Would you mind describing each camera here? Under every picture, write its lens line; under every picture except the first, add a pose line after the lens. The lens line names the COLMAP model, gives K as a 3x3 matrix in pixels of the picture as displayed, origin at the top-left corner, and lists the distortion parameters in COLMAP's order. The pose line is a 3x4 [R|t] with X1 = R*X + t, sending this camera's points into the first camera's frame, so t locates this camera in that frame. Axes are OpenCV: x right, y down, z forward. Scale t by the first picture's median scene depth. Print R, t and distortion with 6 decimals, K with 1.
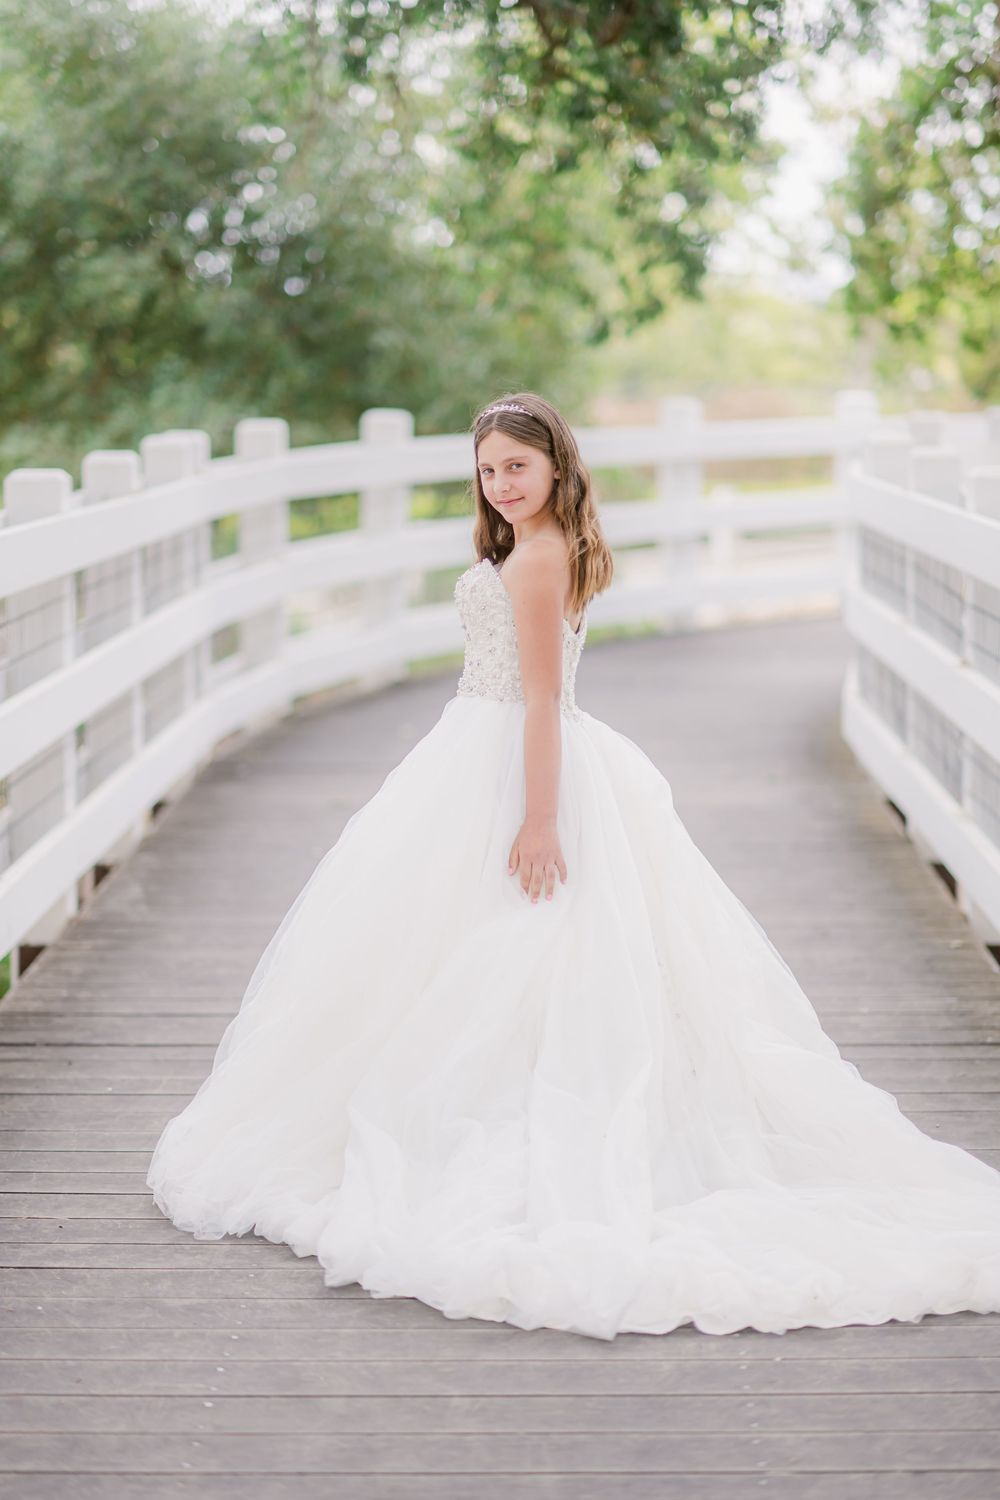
lens RADIAL K [[3641.7, 0, 500.6], [0, 3641.7, 896.0], [0, 0, 1]] dist [0.022268, 0.122748]
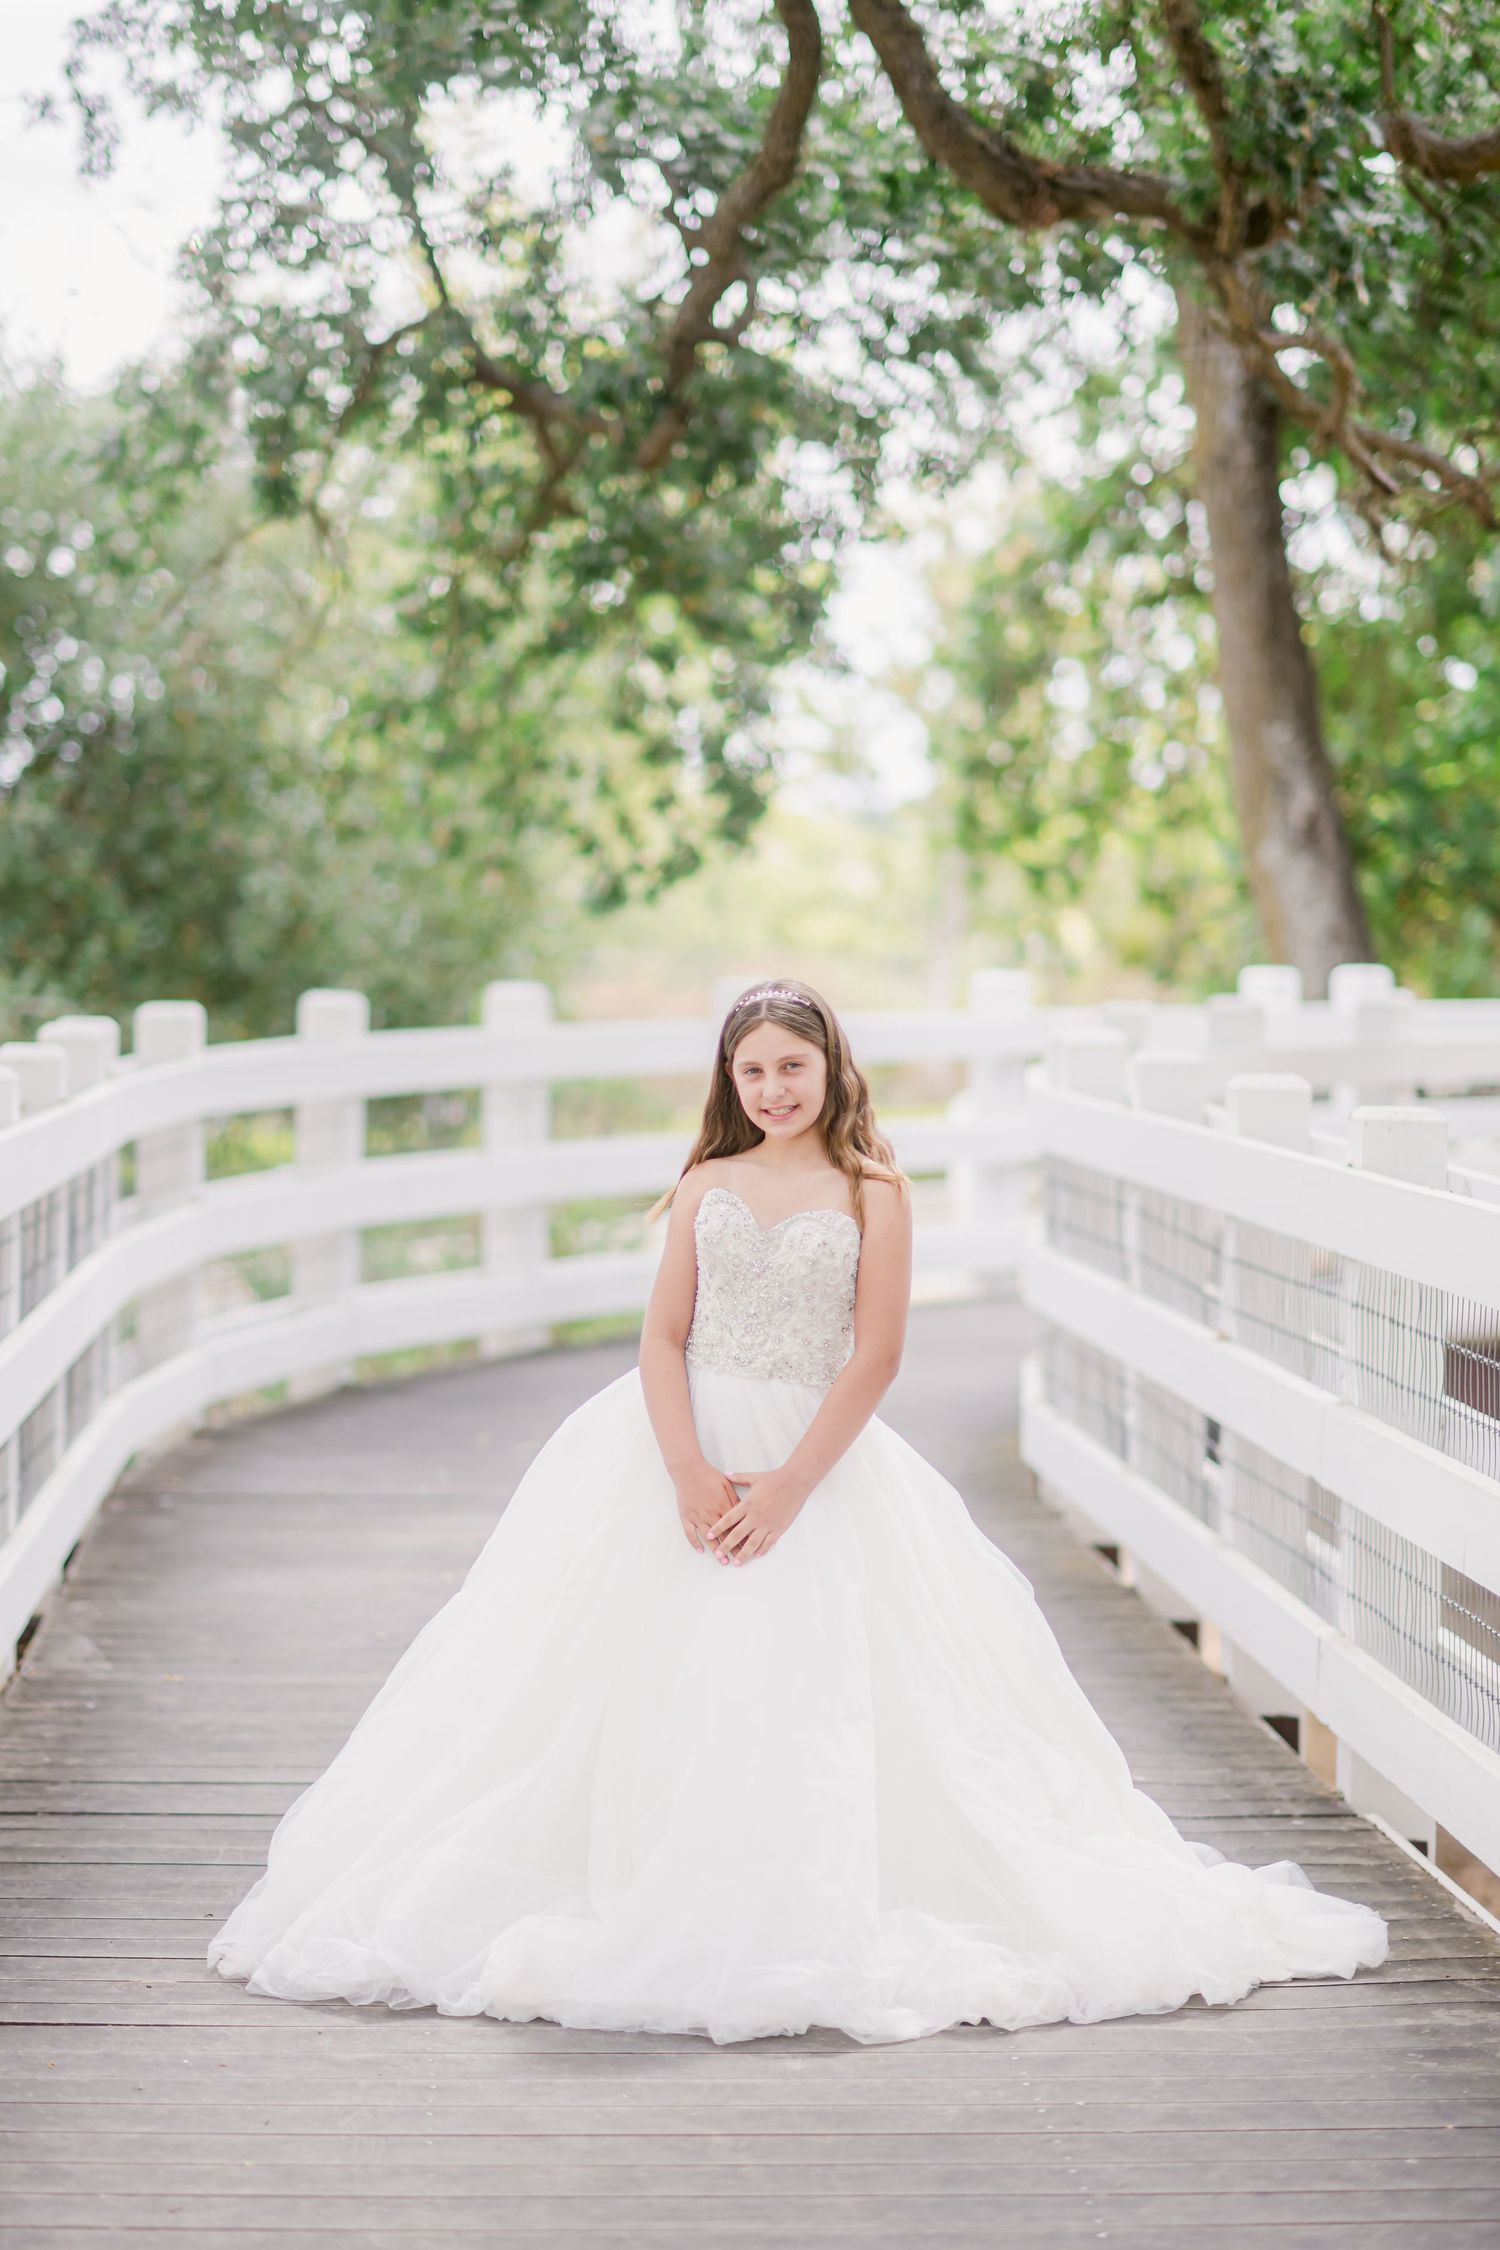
lens RADIAL K [[5453.3, 0, 750.0], [0, 5453.3, 1125.0], [0, 0, 1]] dist [-0.094839, 0.152303]
pose [[0.998749, 0.007859, 0.049380, -0.062209], [-0.002474, 0.994128, -0.108186, 0.035275], [-0.049941, 0.107929, 0.992904, -0.268172]]
